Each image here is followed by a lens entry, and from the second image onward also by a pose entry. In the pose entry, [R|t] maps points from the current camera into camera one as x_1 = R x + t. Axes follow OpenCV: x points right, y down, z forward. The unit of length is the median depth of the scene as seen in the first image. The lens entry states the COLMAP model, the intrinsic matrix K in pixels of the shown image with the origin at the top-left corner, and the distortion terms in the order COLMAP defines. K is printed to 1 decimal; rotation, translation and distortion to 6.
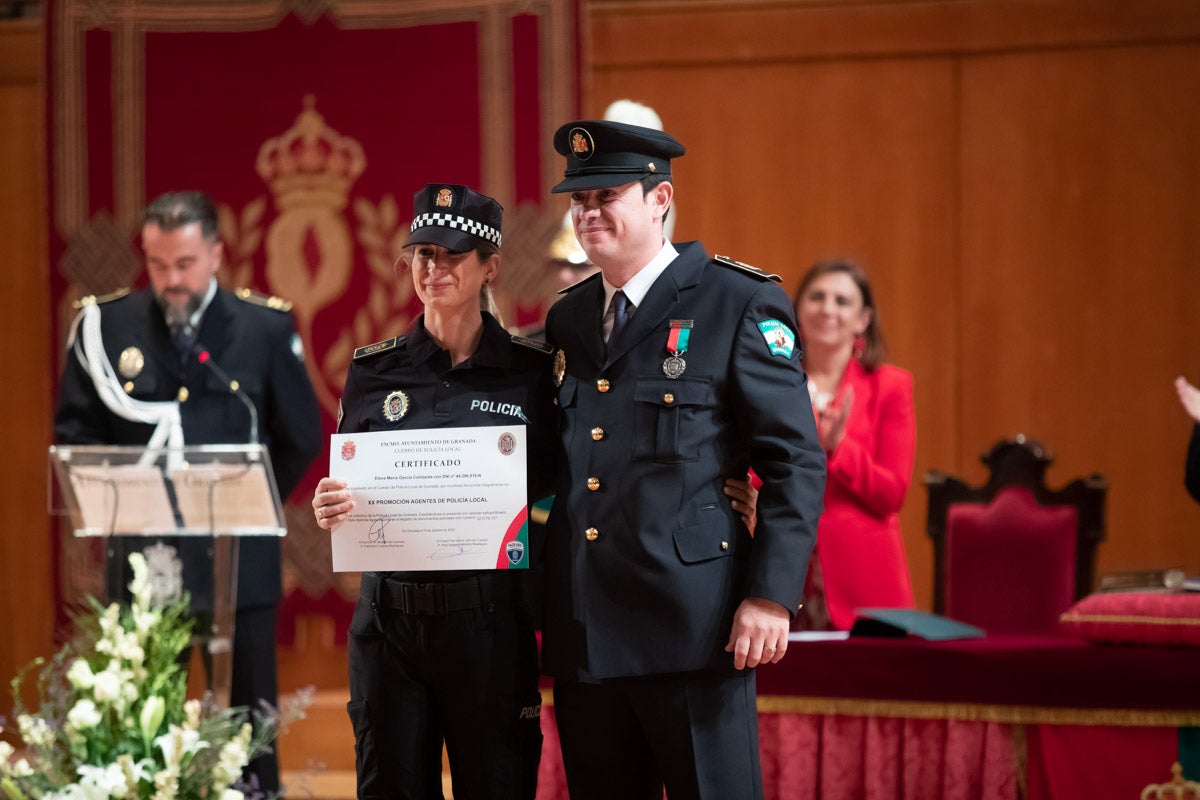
lens RADIAL K [[5394.2, 0, 591.3], [0, 5394.2, 352.4], [0, 0, 1]] dist [1.088680, -0.556191]
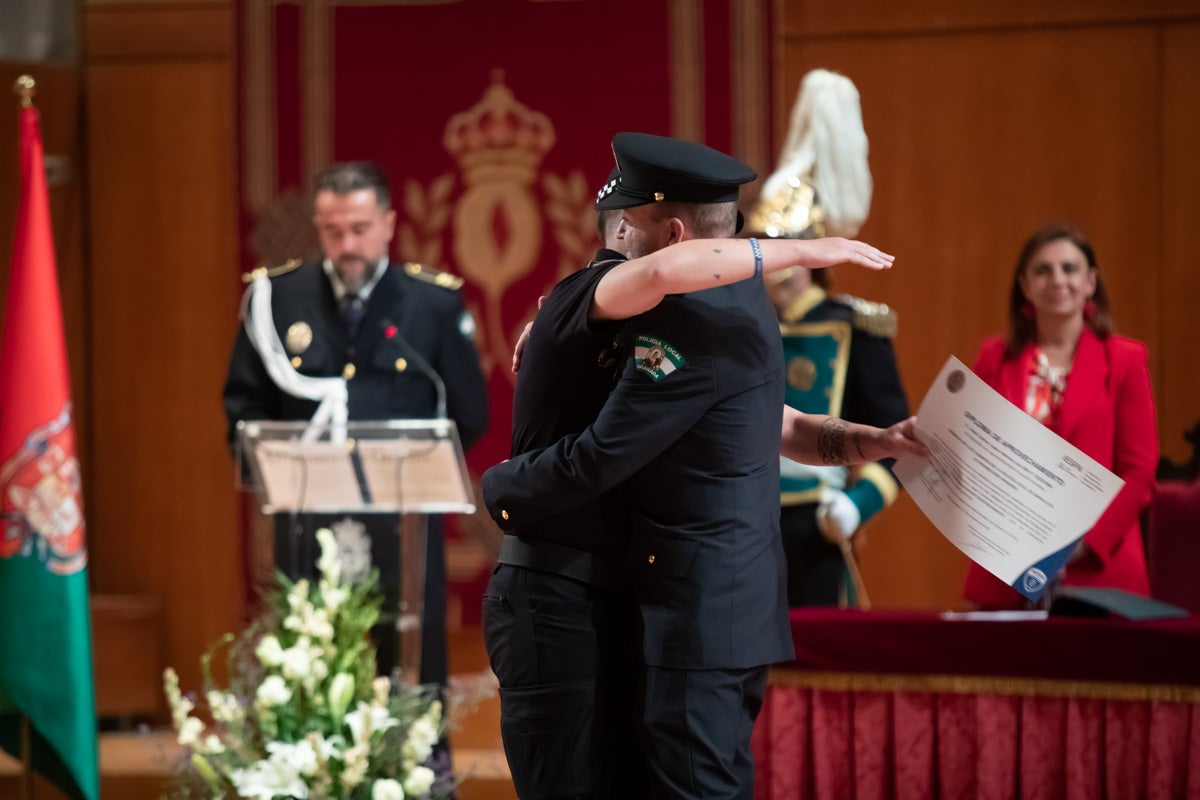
lens RADIAL K [[4039.5, 0, 604.4], [0, 4039.5, 397.2], [0, 0, 1]] dist [0.517808, -0.434594]
pose [[0.999146, -0.002733, -0.041238, -0.001971], [0.003261, 0.999913, 0.012747, 0.003416], [0.041199, -0.012870, 0.999068, 0.264136]]
